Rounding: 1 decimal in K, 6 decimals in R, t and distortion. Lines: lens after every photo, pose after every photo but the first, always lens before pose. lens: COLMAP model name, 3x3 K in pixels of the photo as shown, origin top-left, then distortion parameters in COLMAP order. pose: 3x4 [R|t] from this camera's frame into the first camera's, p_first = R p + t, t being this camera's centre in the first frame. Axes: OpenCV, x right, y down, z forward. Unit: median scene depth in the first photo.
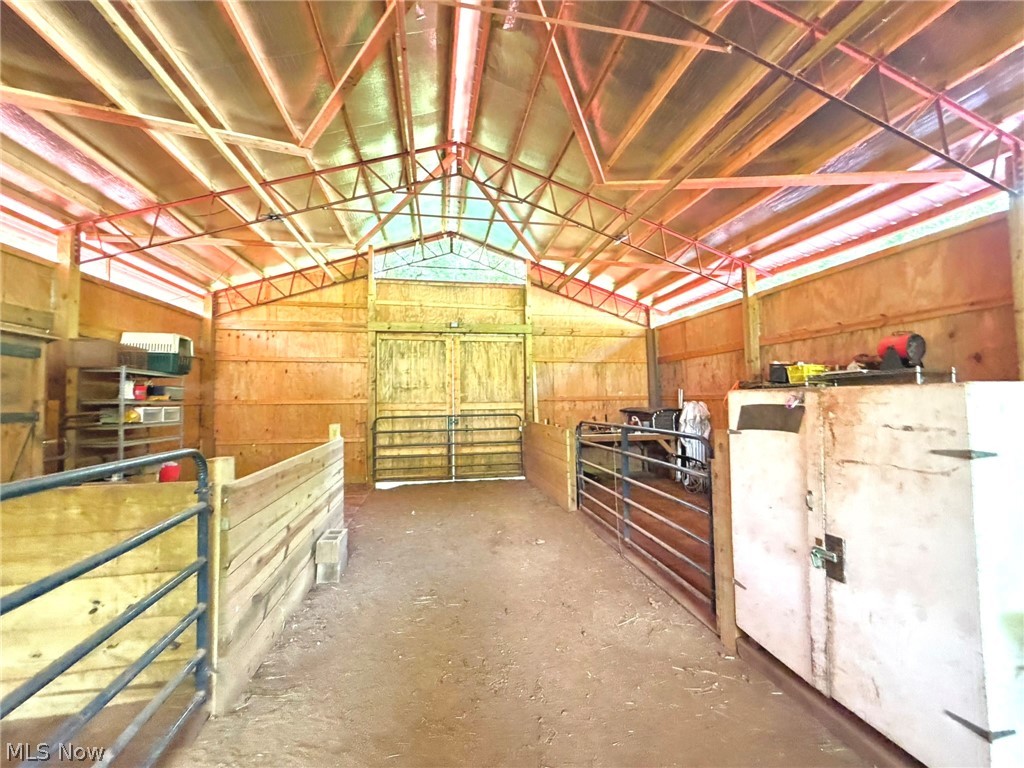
lens RADIAL K [[410.8, 0, 517.1], [0, 410.8, 387.8], [0, 0, 1]] dist [-0.002273, 0.000507]
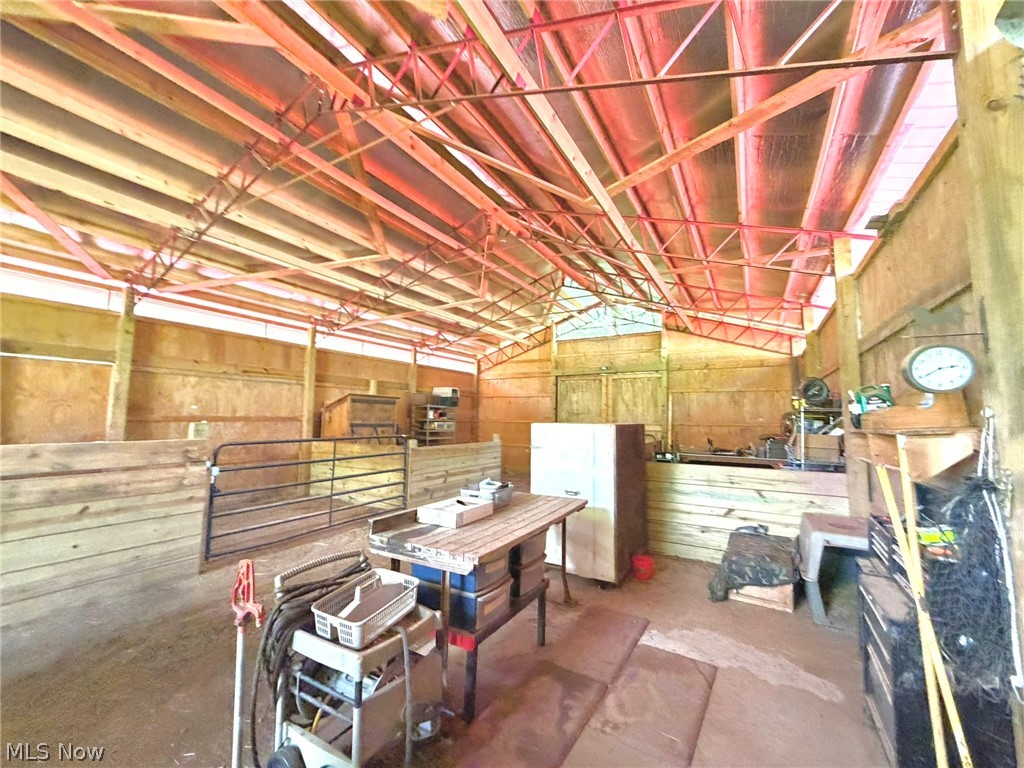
lens RADIAL K [[410.8, 0, 509.0], [0, 410.8, 380.8], [0, 0, 1]] dist [-0.002273, 0.000507]
pose [[0.743928, -0.040560, -0.667027, 0.542407], [-0.001243, 0.998071, -0.062075, -0.024031], [0.668258, 0.047008, 0.742443, -0.245792]]
